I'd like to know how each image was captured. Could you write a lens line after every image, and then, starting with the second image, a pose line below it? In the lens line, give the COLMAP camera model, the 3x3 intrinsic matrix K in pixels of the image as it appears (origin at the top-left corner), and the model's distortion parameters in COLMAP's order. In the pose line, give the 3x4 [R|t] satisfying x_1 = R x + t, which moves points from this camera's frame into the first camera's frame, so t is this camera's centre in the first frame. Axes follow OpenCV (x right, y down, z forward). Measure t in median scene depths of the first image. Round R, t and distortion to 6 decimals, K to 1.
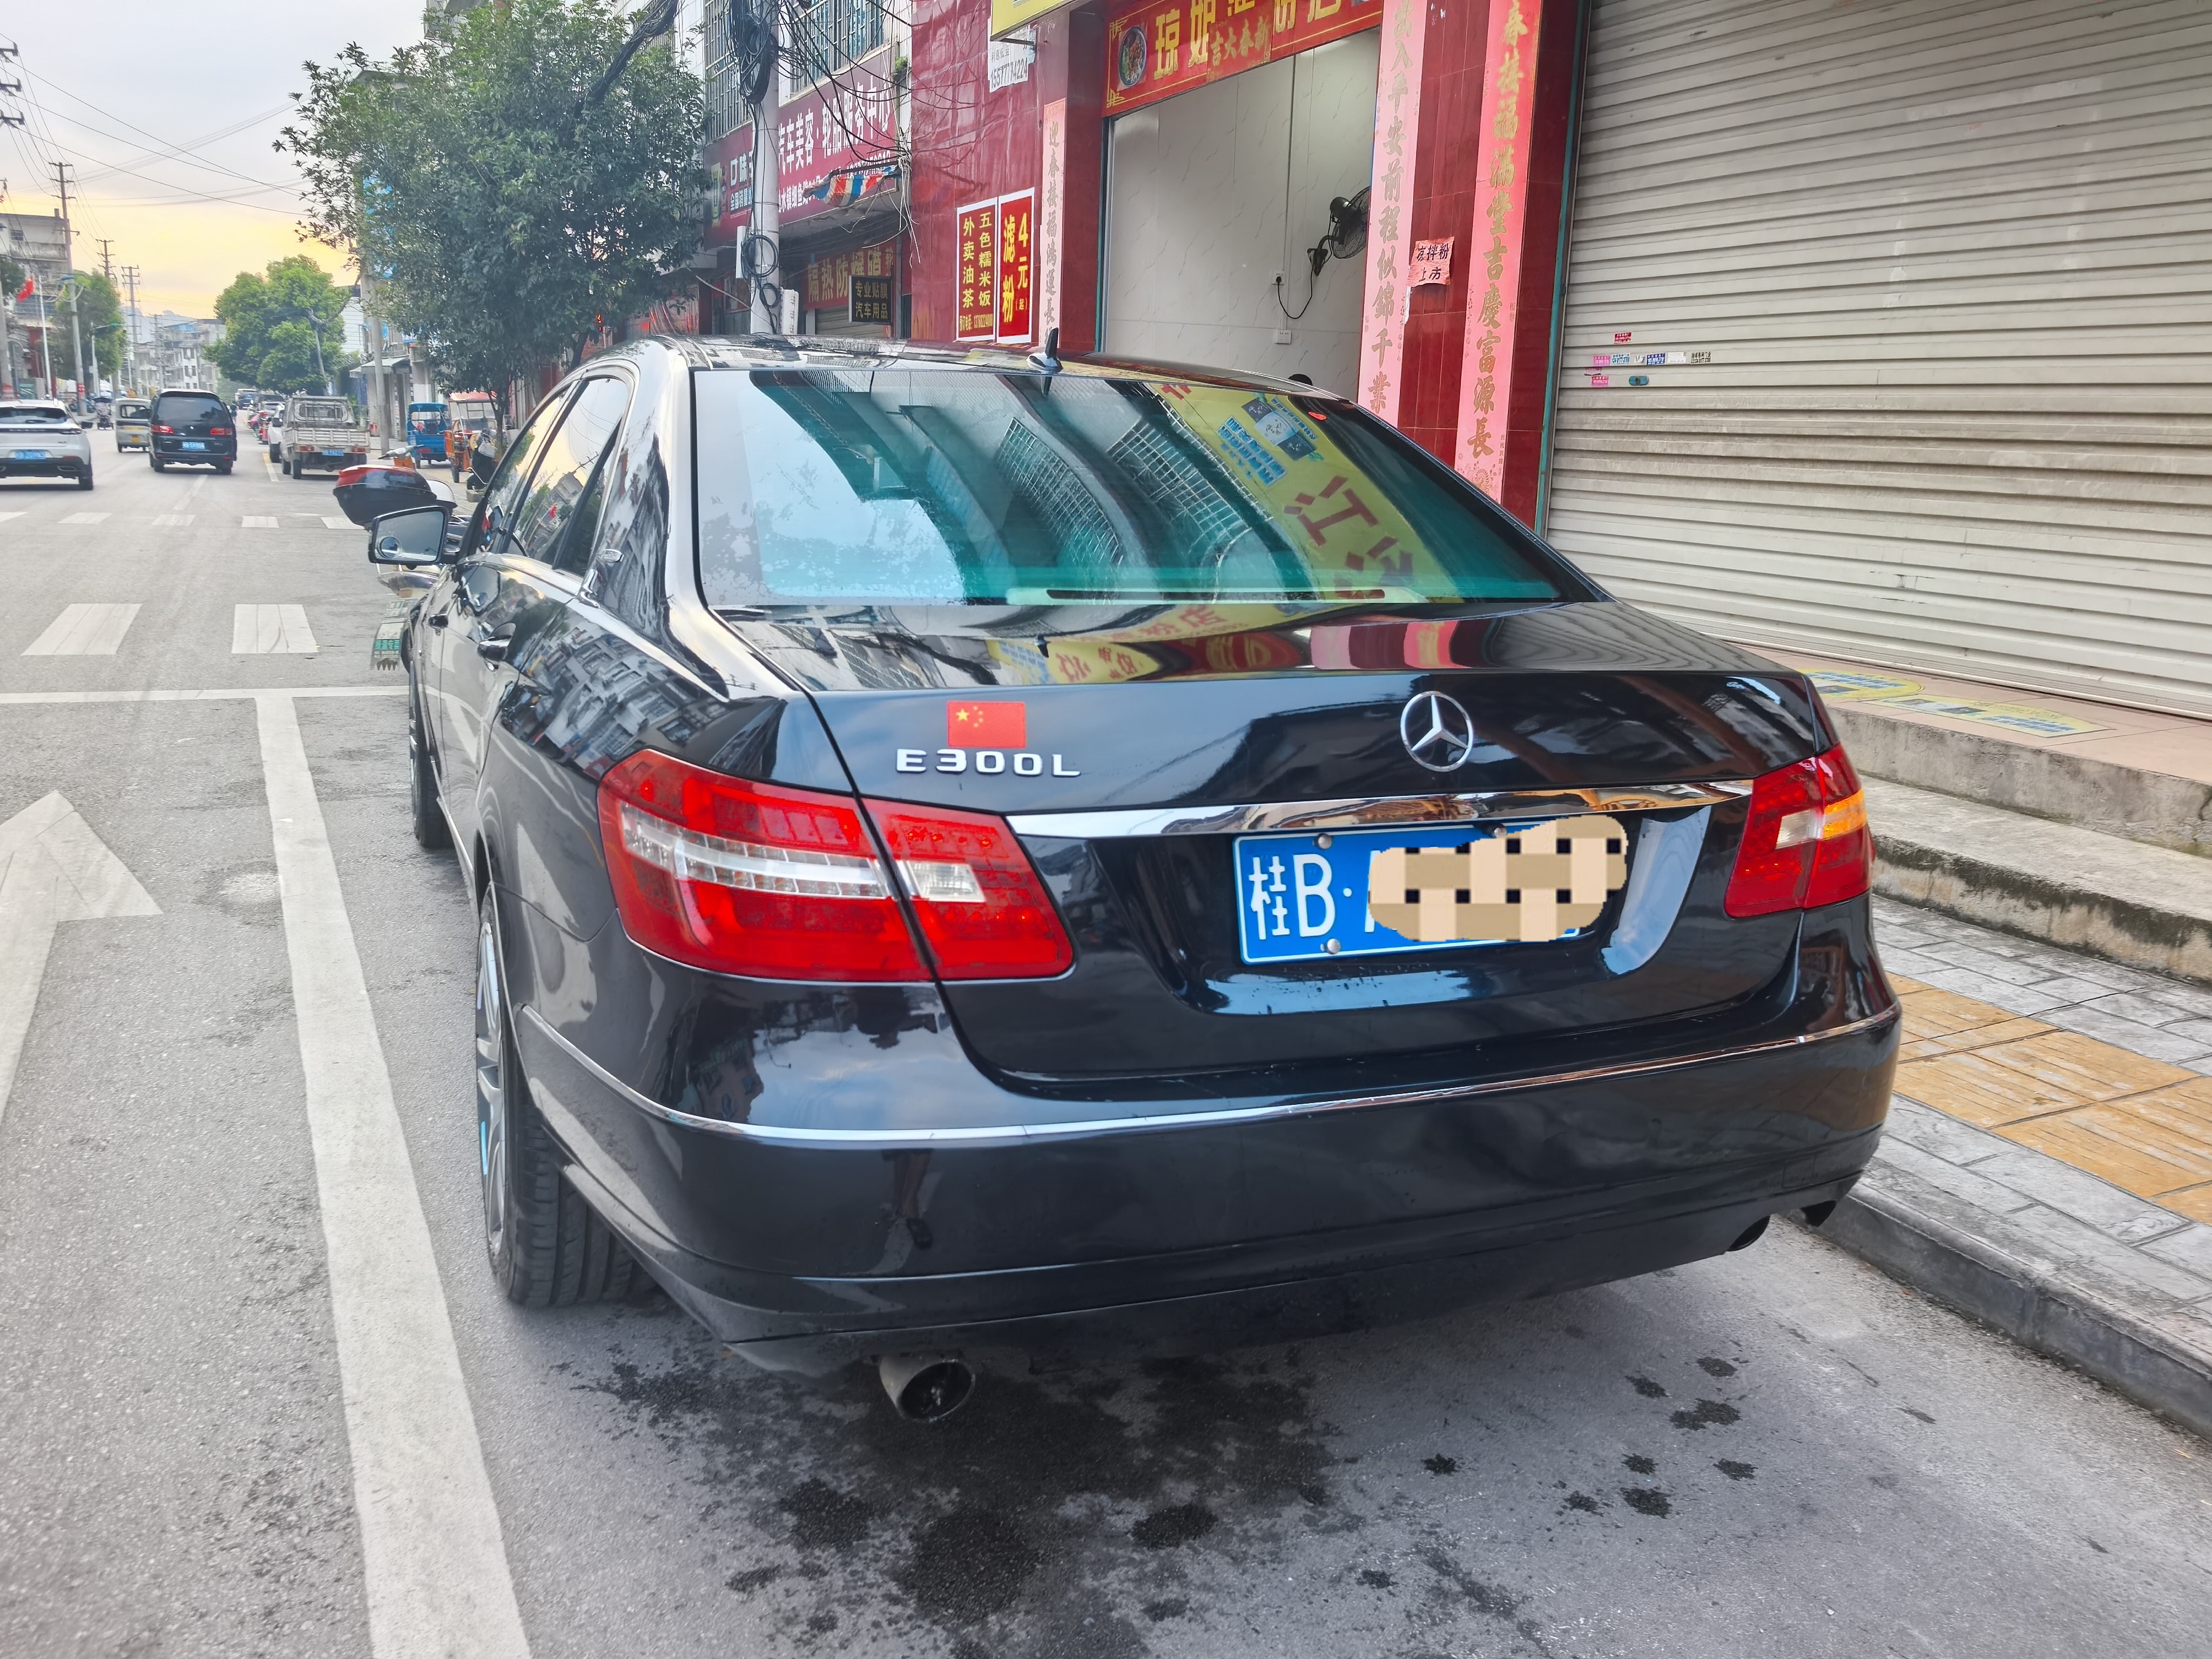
lens RADIAL K [[1728.7, 0, 1058.9], [0, 1728.7, 801.3], [0, 0, 1]] dist [0.029627, -0.010874]
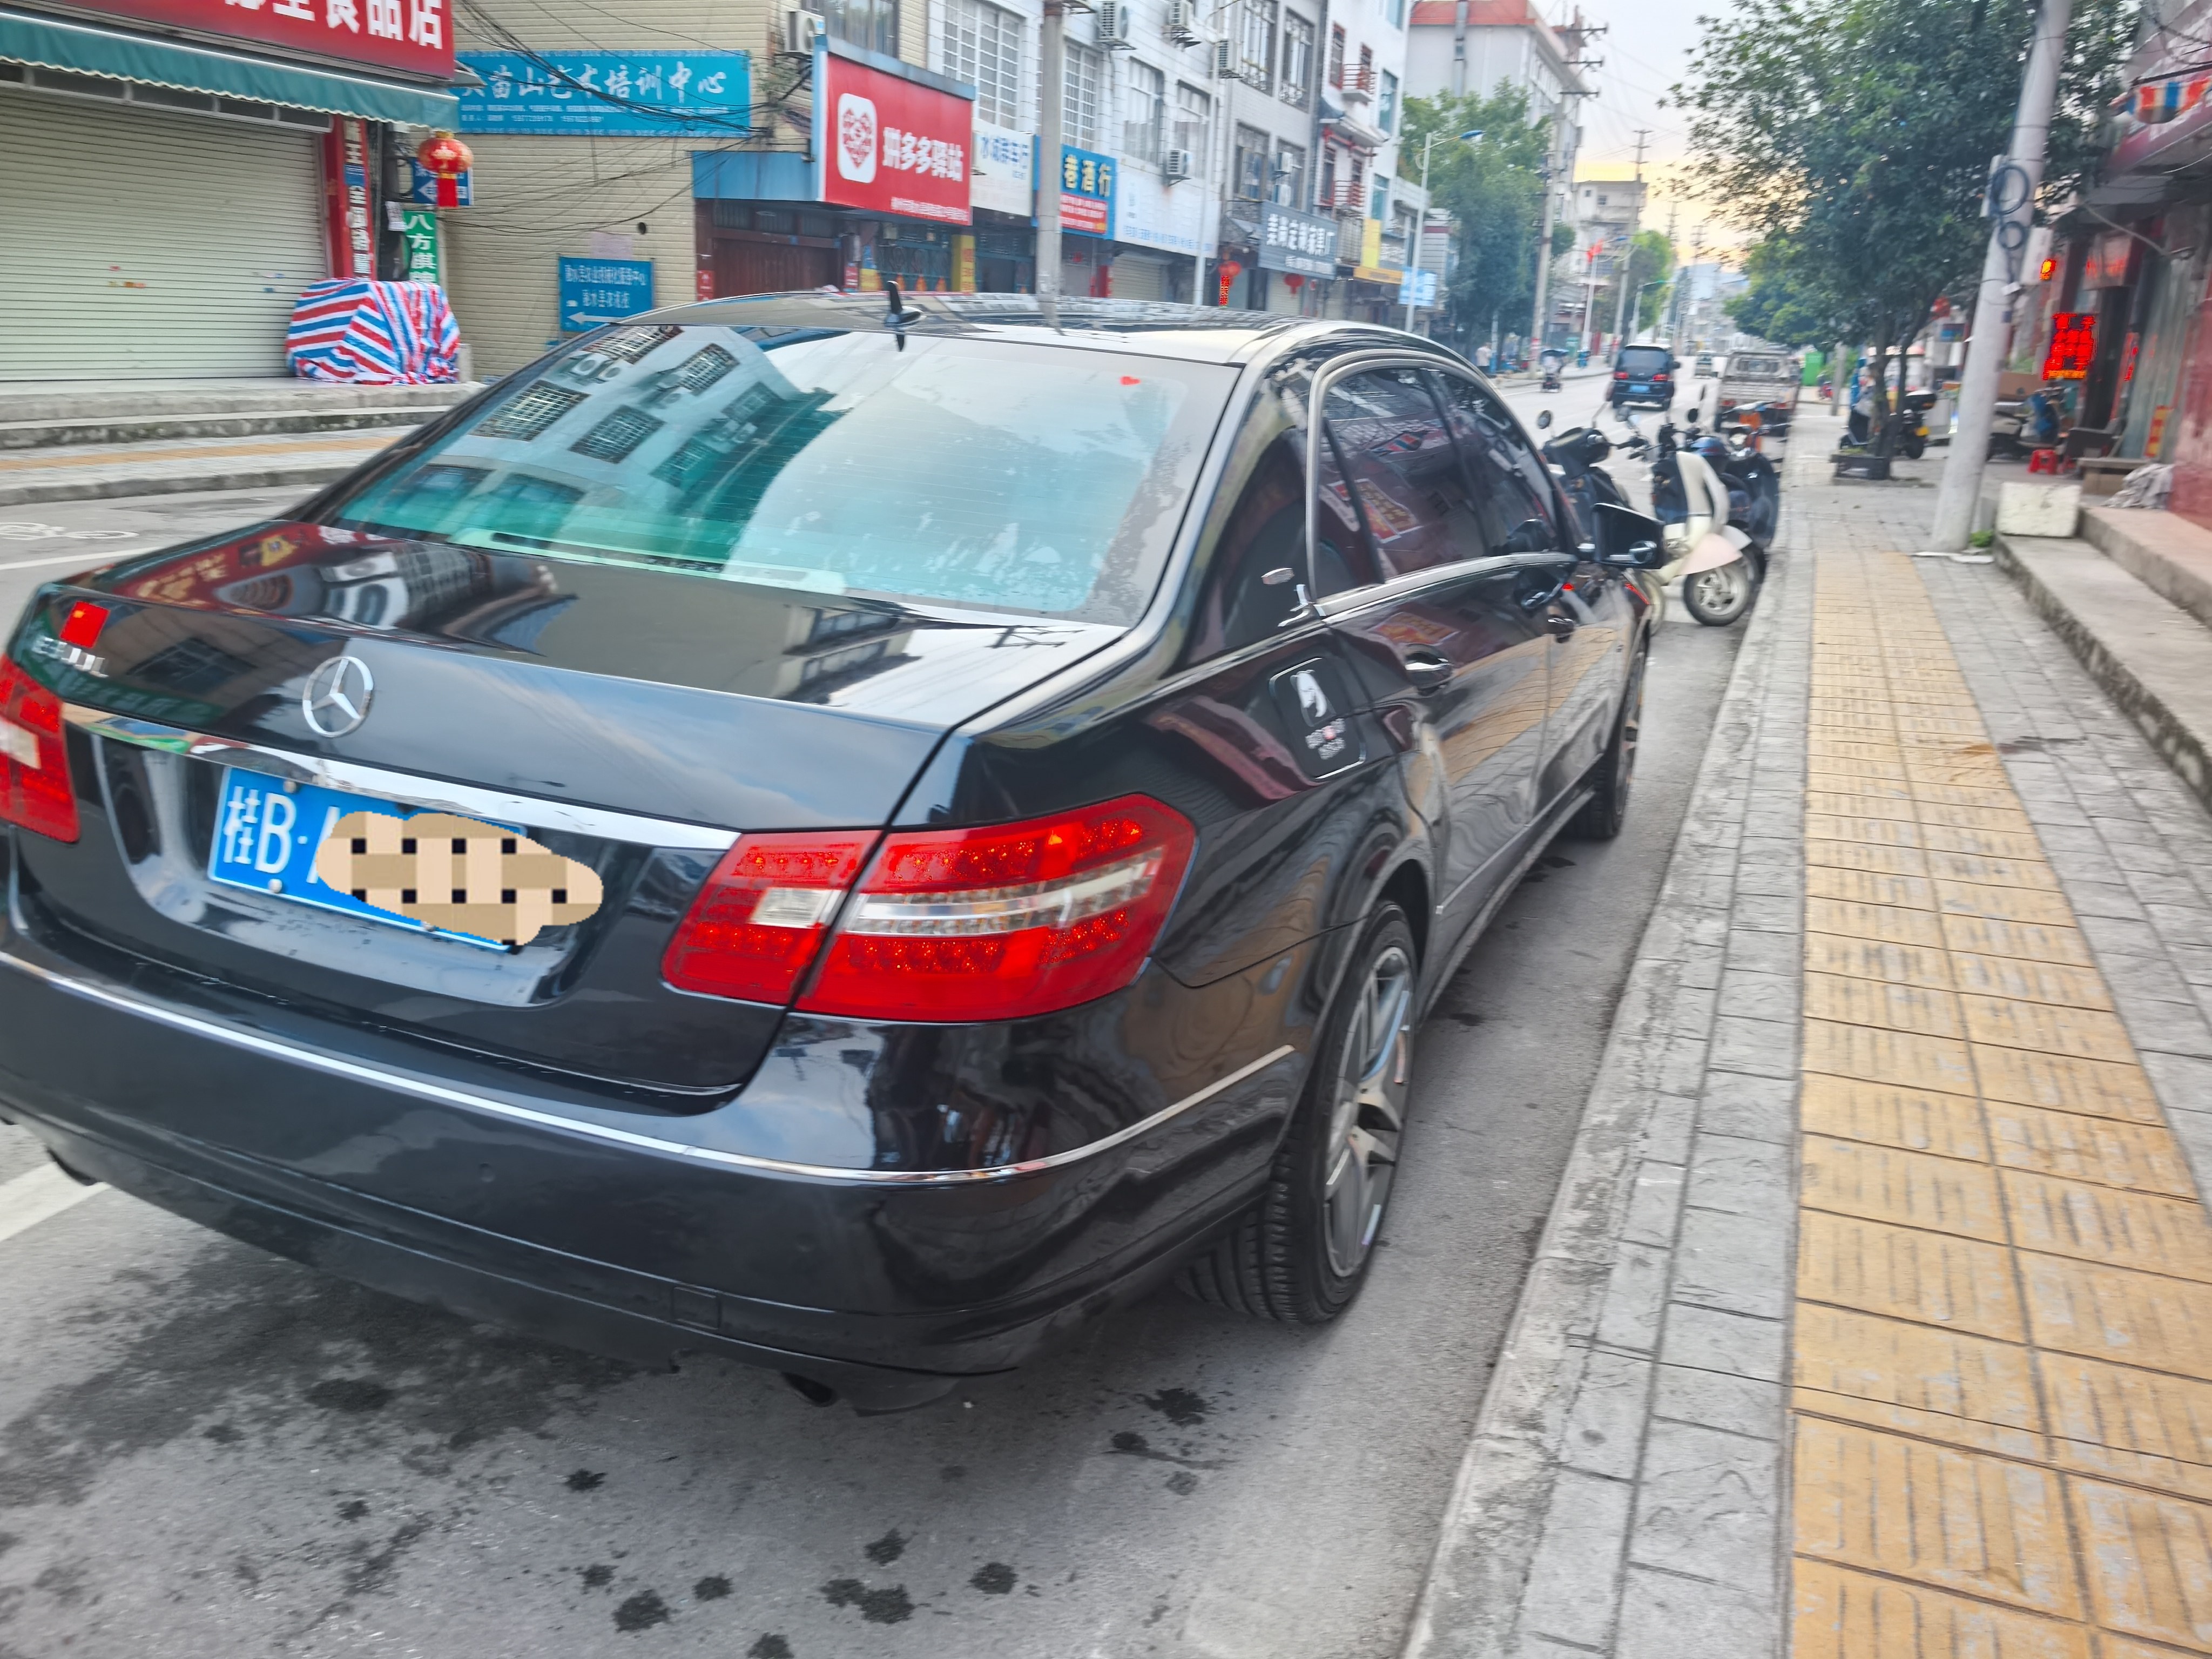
lens RADIAL K [[1741.9, 0, 1106.0], [0, 1741.9, 829.5], [0, 0, 1]] dist [0.012904, -0.011158]
pose [[0.696260, 0.204389, -0.688075, 0.574096], [-0.177458, 0.977860, 0.110899, -0.072499], [0.695508, 0.044890, 0.717115, 0.280746]]
